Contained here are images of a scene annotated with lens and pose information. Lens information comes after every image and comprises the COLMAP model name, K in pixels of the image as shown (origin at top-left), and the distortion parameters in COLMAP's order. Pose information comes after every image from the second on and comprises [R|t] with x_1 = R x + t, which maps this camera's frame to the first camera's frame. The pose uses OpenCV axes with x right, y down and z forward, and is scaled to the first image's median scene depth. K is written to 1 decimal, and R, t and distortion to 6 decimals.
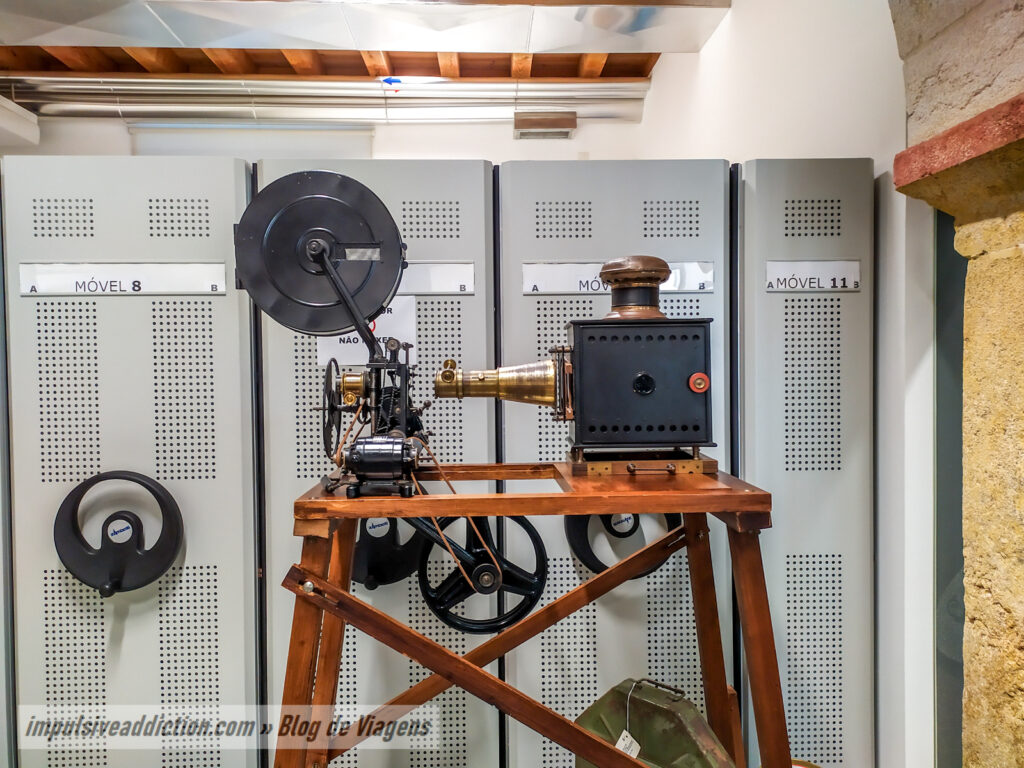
lens RADIAL K [[762.6, 0, 512.0], [0, 762.6, 384.0], [0, 0, 1]] dist [0.009723, 0.002924]
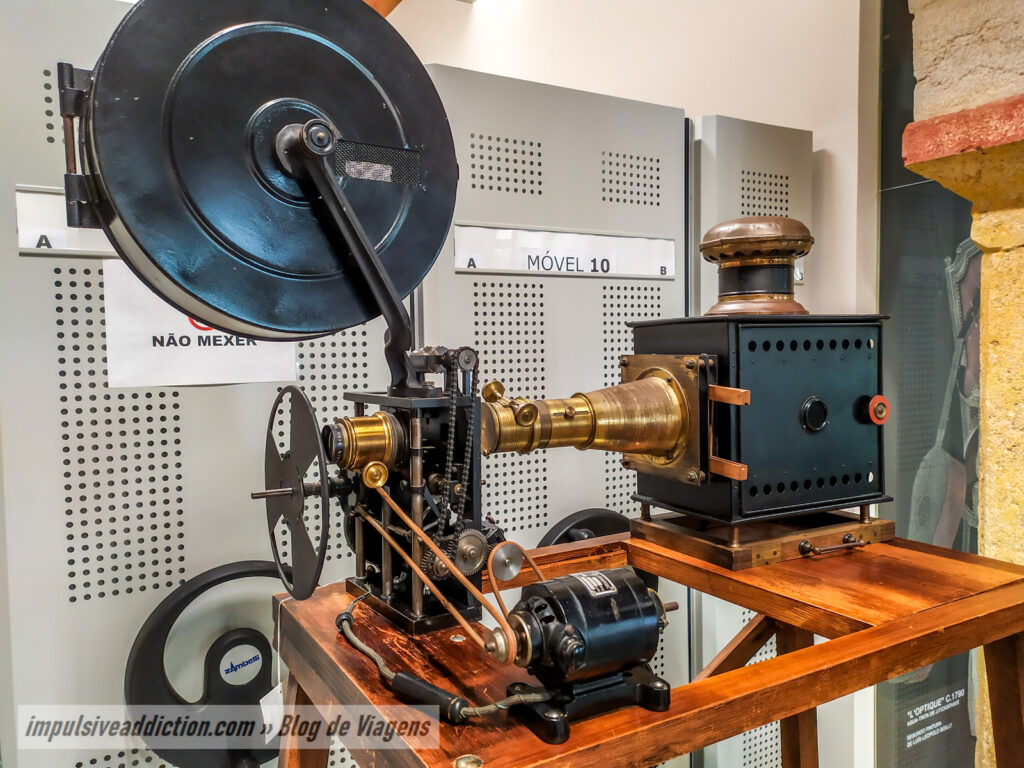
lens RADIAL K [[762.6, 0, 512.0], [0, 762.6, 384.0], [0, 0, 1]] dist [0.009723, 0.002924]
pose [[0.883978, -0.027416, 0.466723, -0.317154], [0.020769, 0.999596, 0.019382, -0.039425], [-0.467066, -0.007440, 0.884191, 0.486846]]
